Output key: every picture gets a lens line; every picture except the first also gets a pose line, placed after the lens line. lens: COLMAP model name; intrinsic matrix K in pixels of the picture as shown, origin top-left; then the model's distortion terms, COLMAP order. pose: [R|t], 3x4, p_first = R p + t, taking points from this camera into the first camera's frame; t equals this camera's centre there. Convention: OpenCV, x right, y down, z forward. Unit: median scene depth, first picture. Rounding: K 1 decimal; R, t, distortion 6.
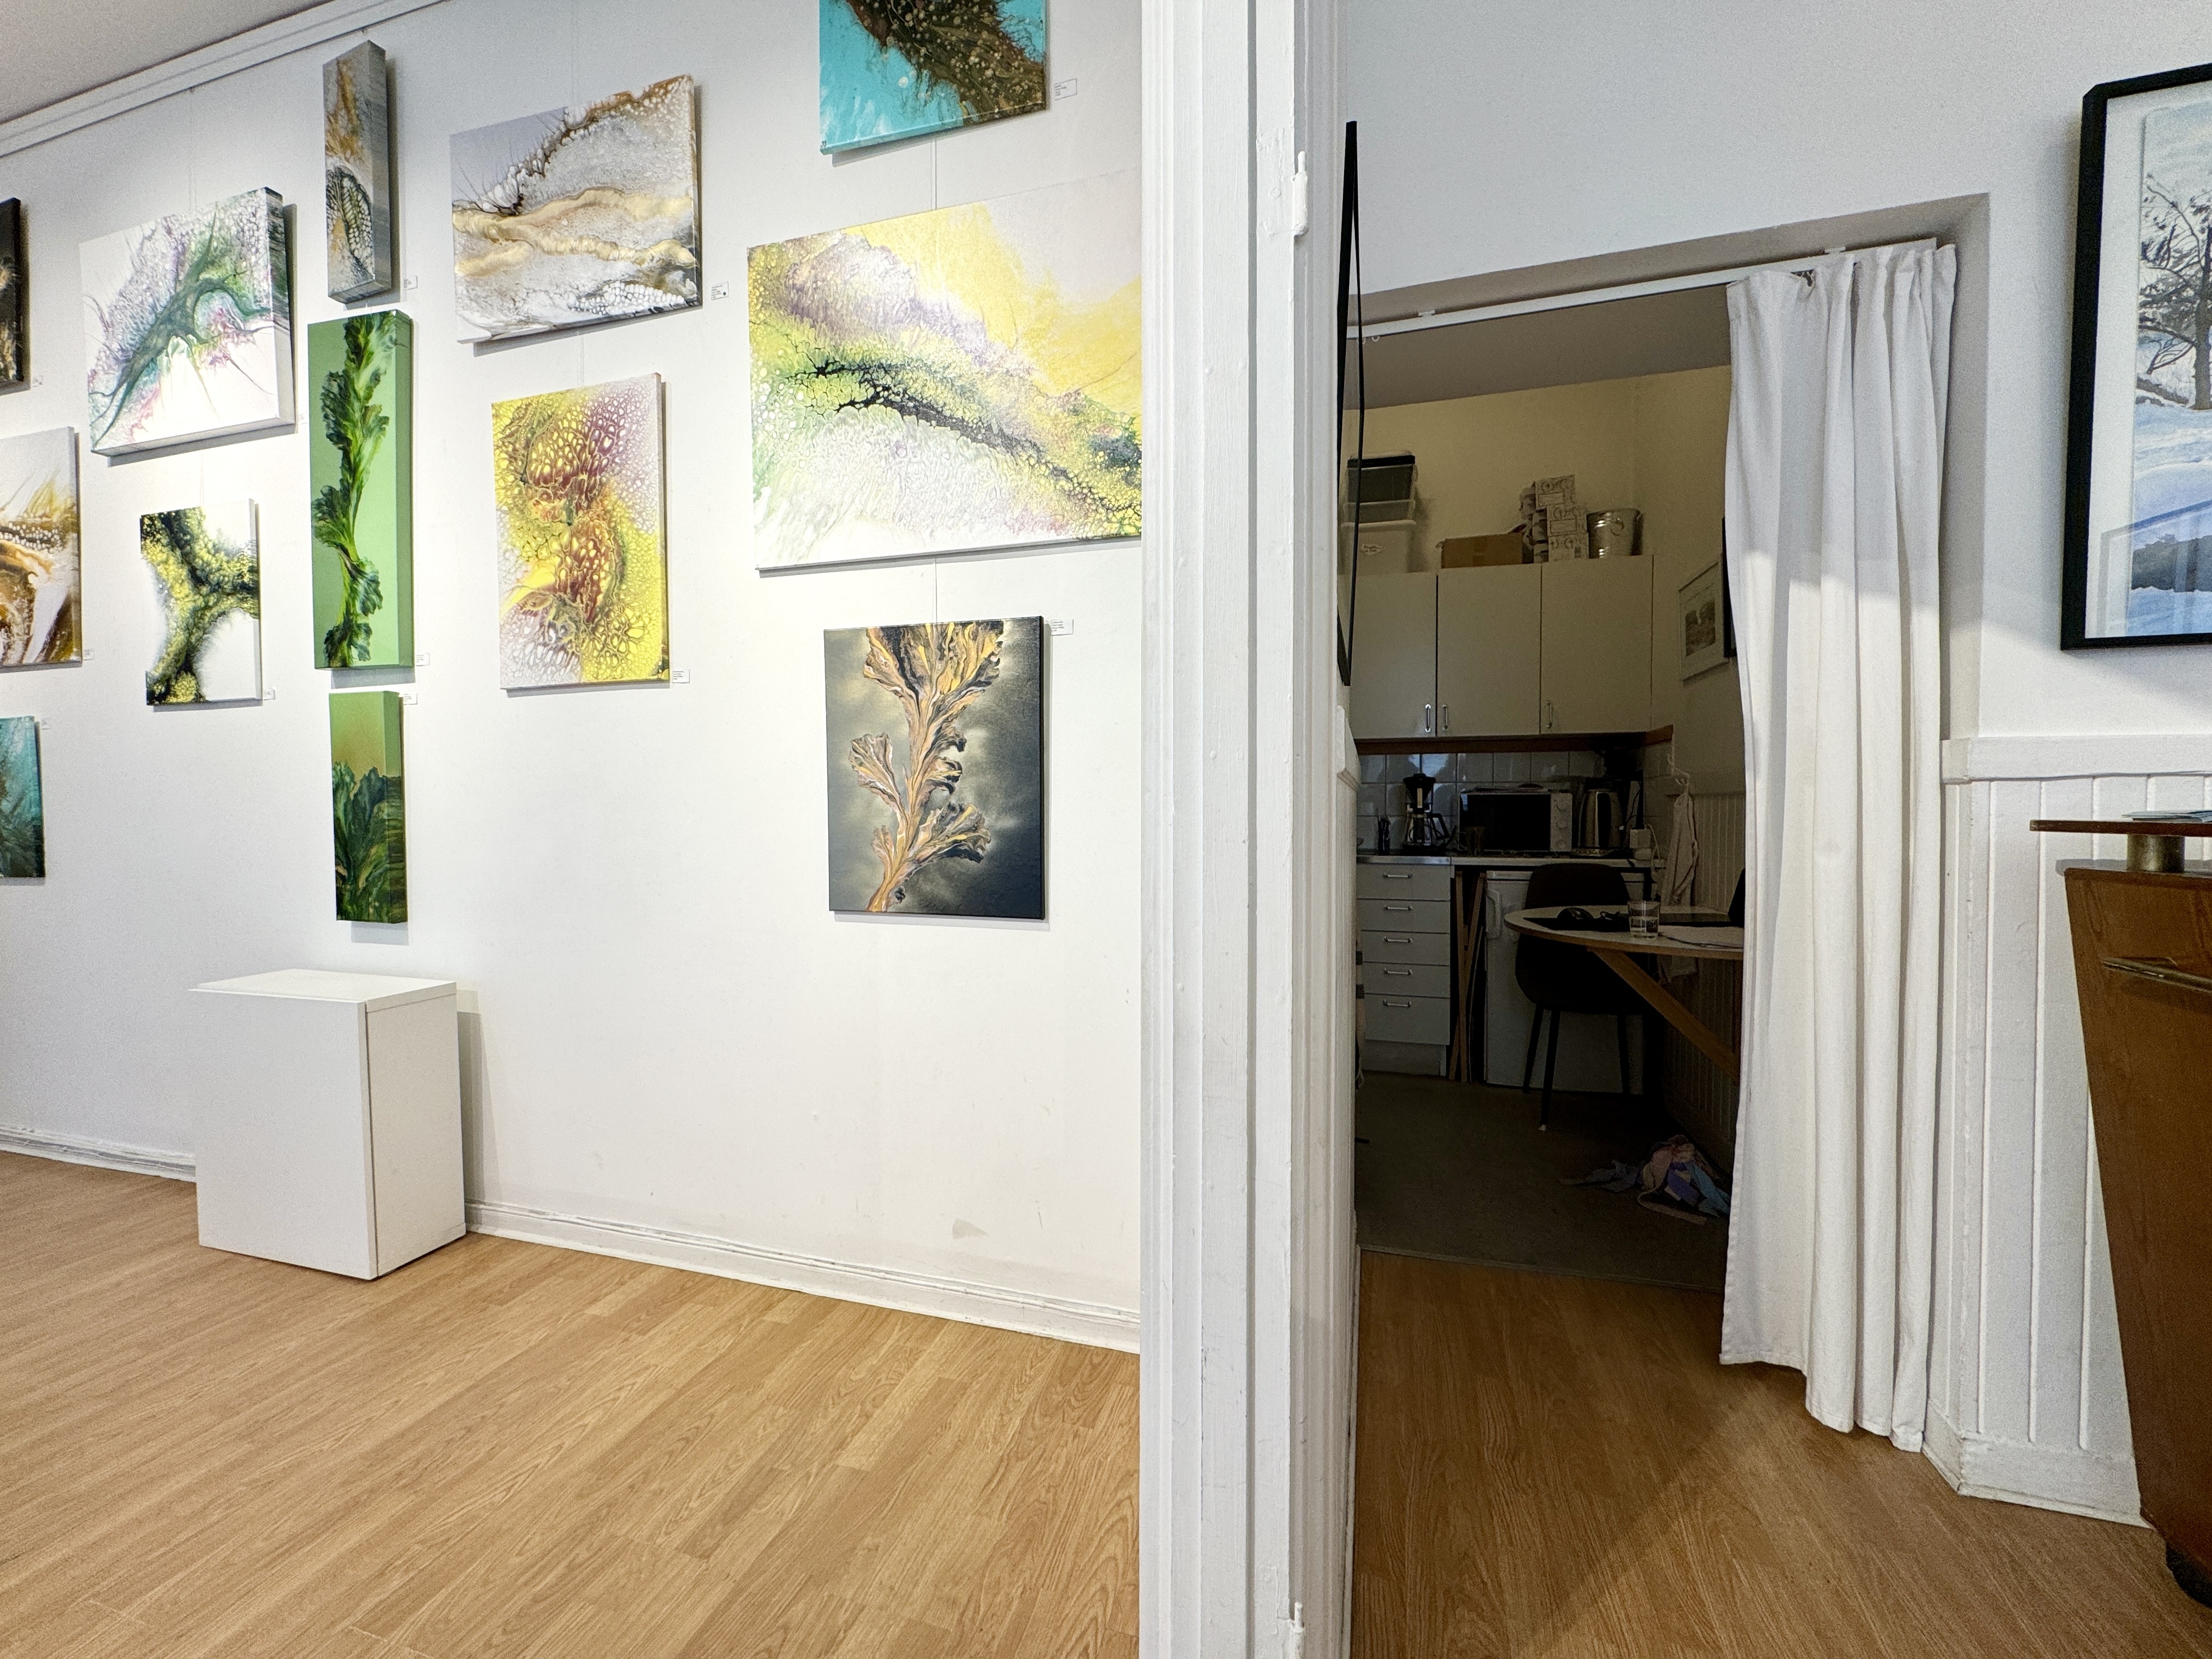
lens RADIAL K [[880.9, 0, 1104.1], [0, 880.9, 822.9], [0, 0, 1]] dist [-0.003033, 0.000478]
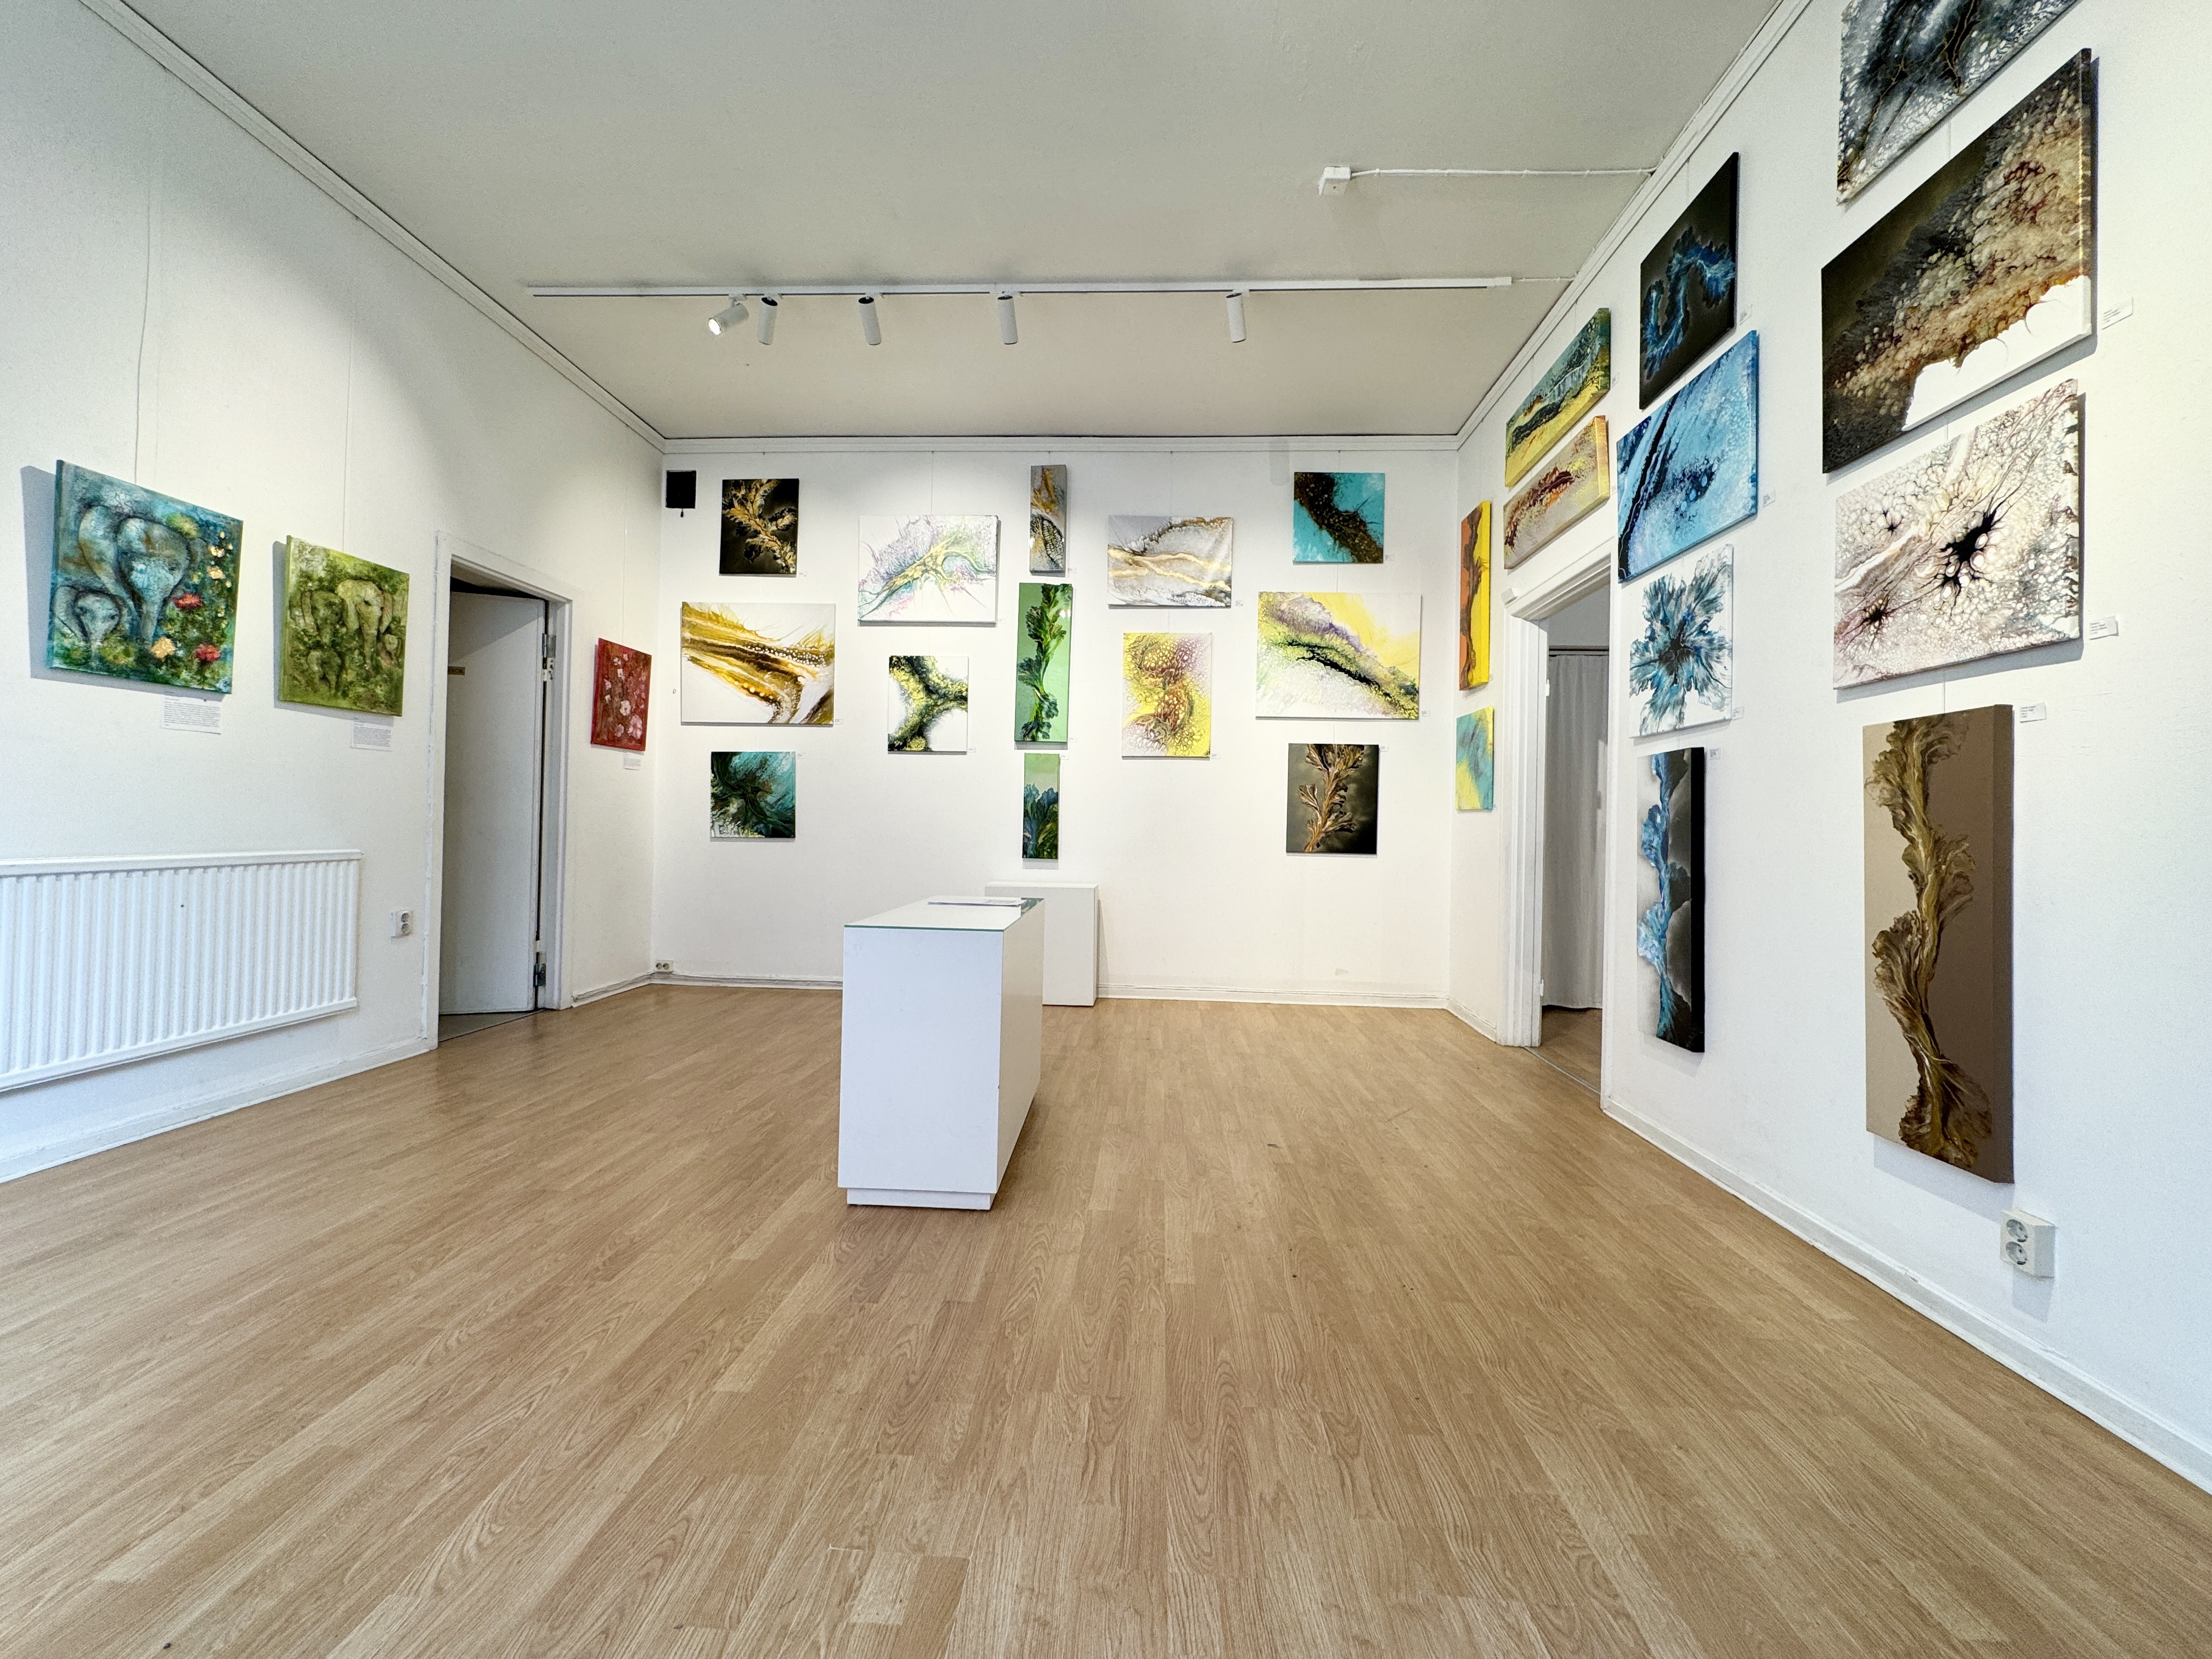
lens RADIAL K [[880.9, 0, 1106.7], [0, 880.9, 822.6], [0, 0, 1]] dist [-0.003033, 0.000478]
pose [[0.973175, 0.024861, 0.228720, -1.305235], [-0.019637, 0.999492, -0.025089, 0.083249], [-0.229227, 0.019925, 0.973169, -1.277284]]
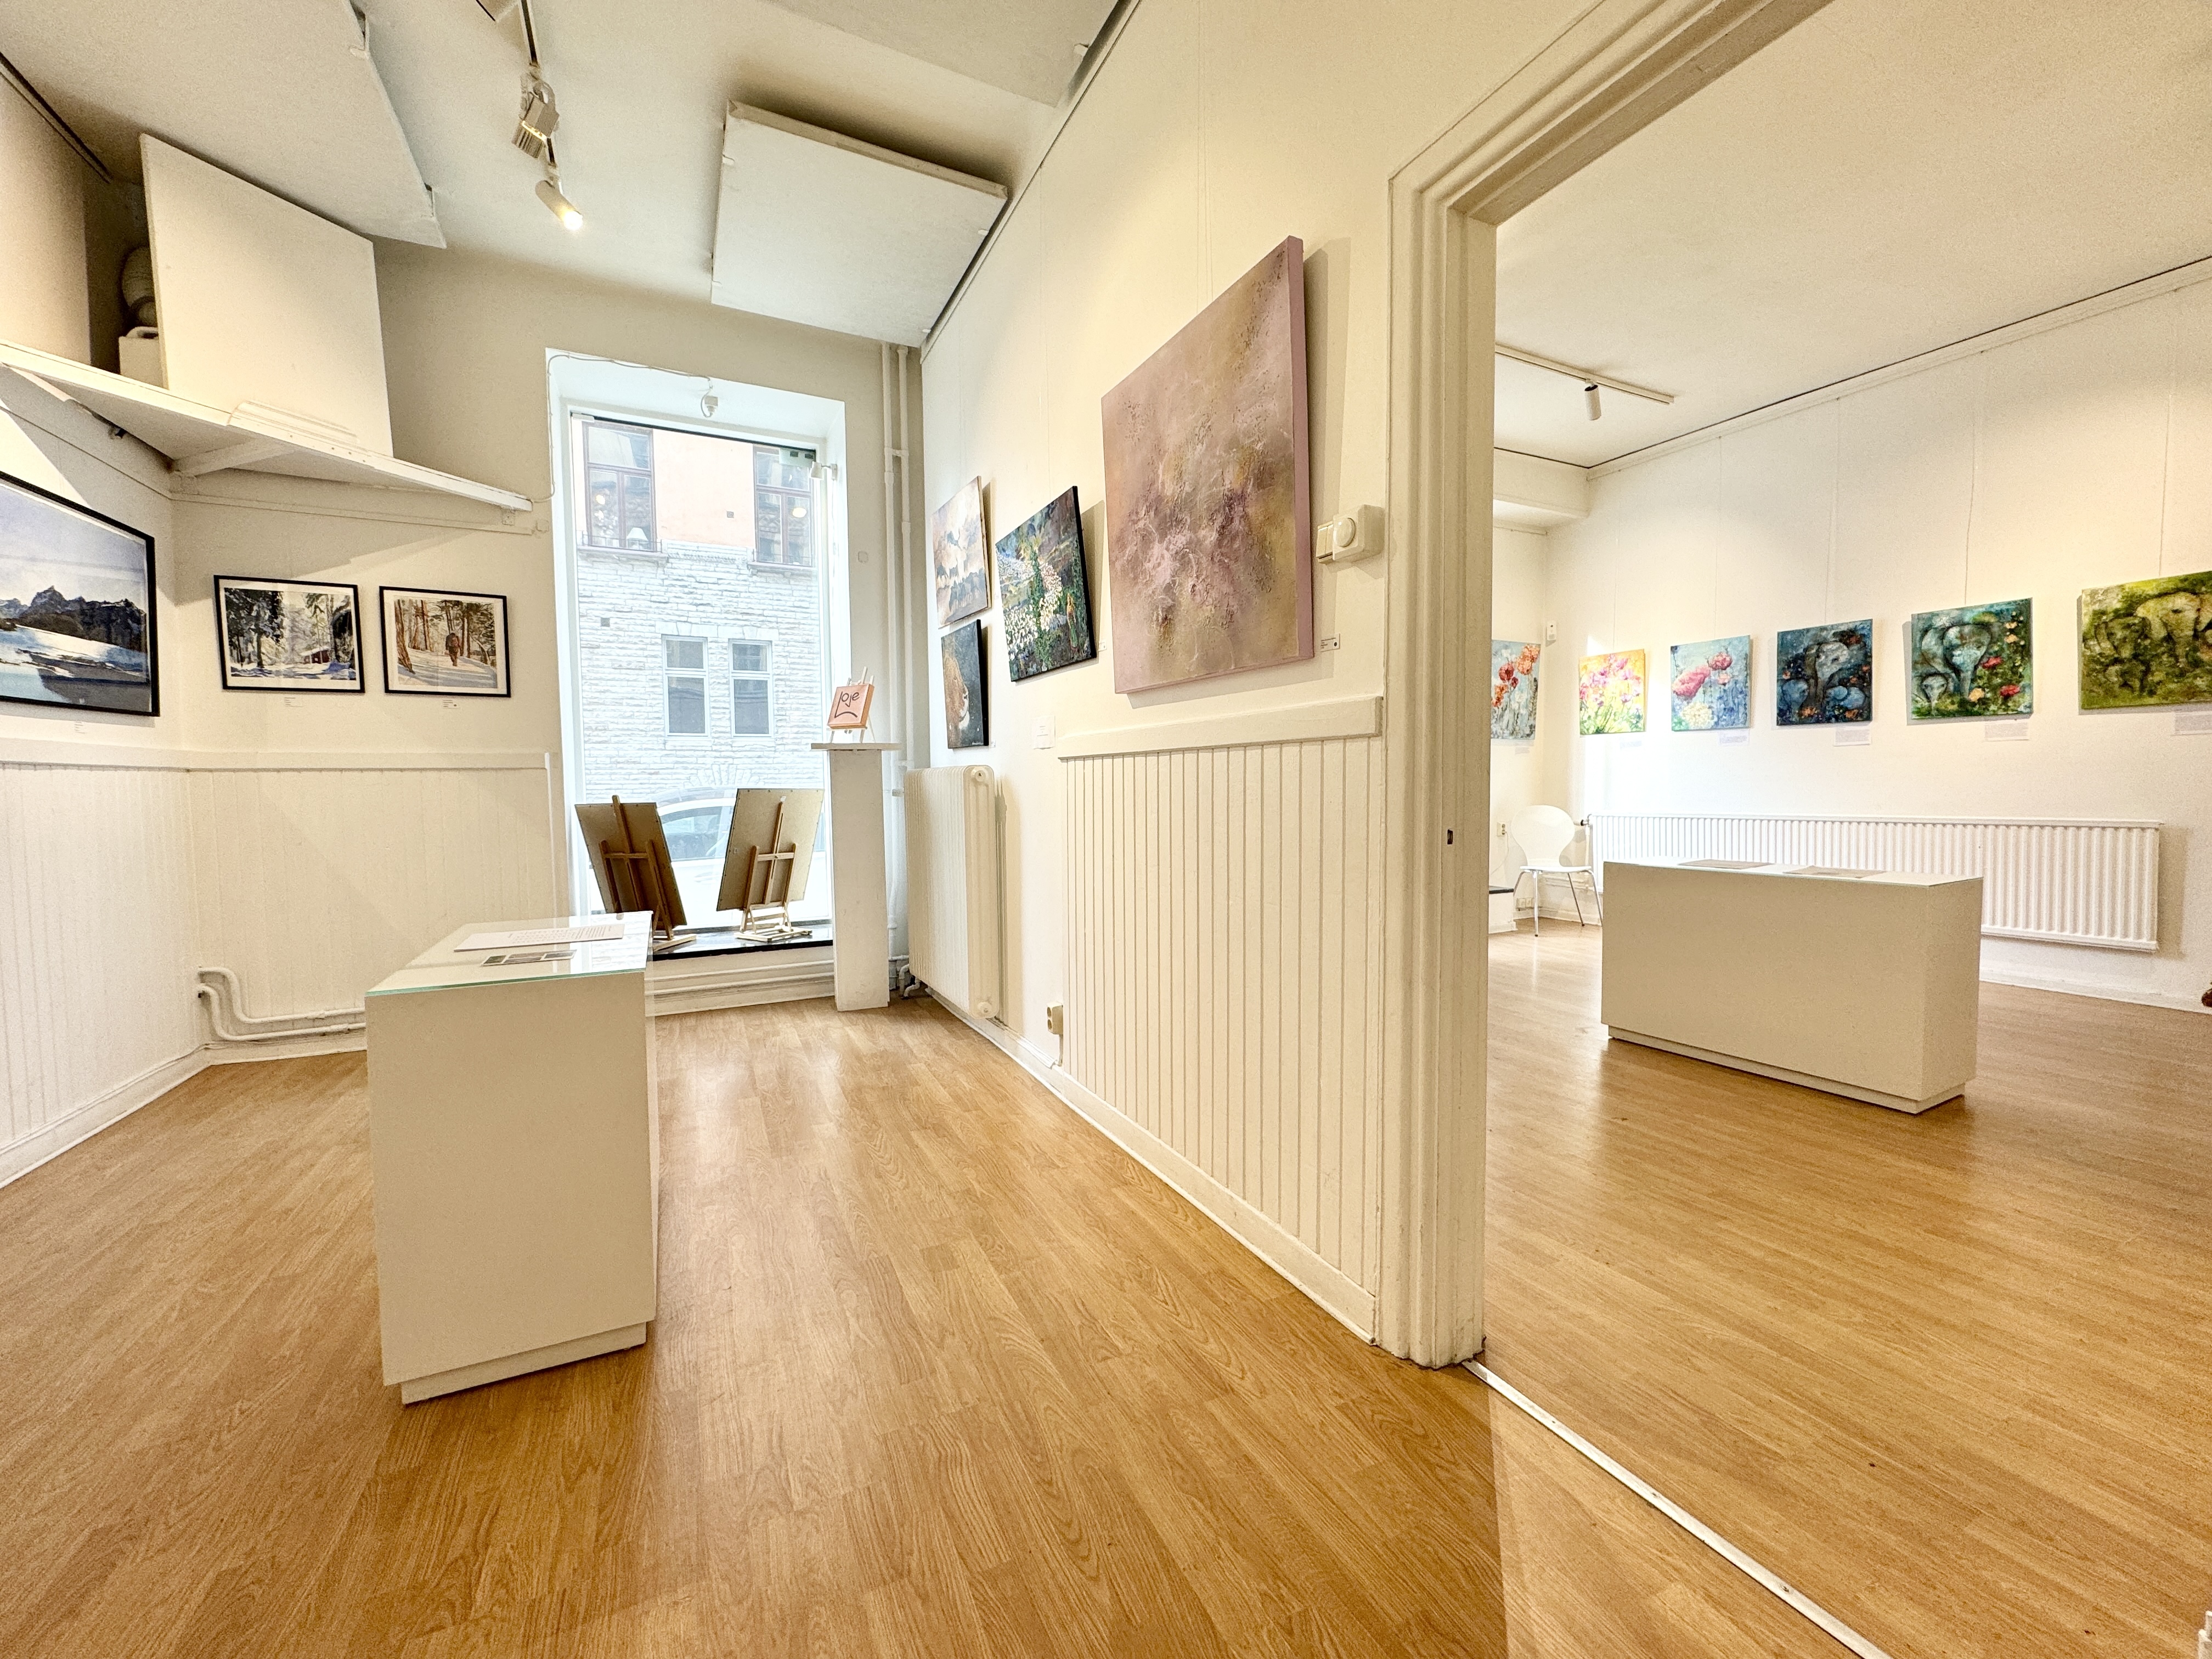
lens RADIAL K [[880.9, 0, 1106.3], [0, 880.9, 824.5], [0, 0, 1]] dist [-0.003033, 0.000478]
pose [[-0.727236, 0.041718, -0.685119, 0.660460], [-0.000725, 0.998104, 0.061546, 0.014444], [0.686387, 0.045255, -0.725827, 0.342346]]
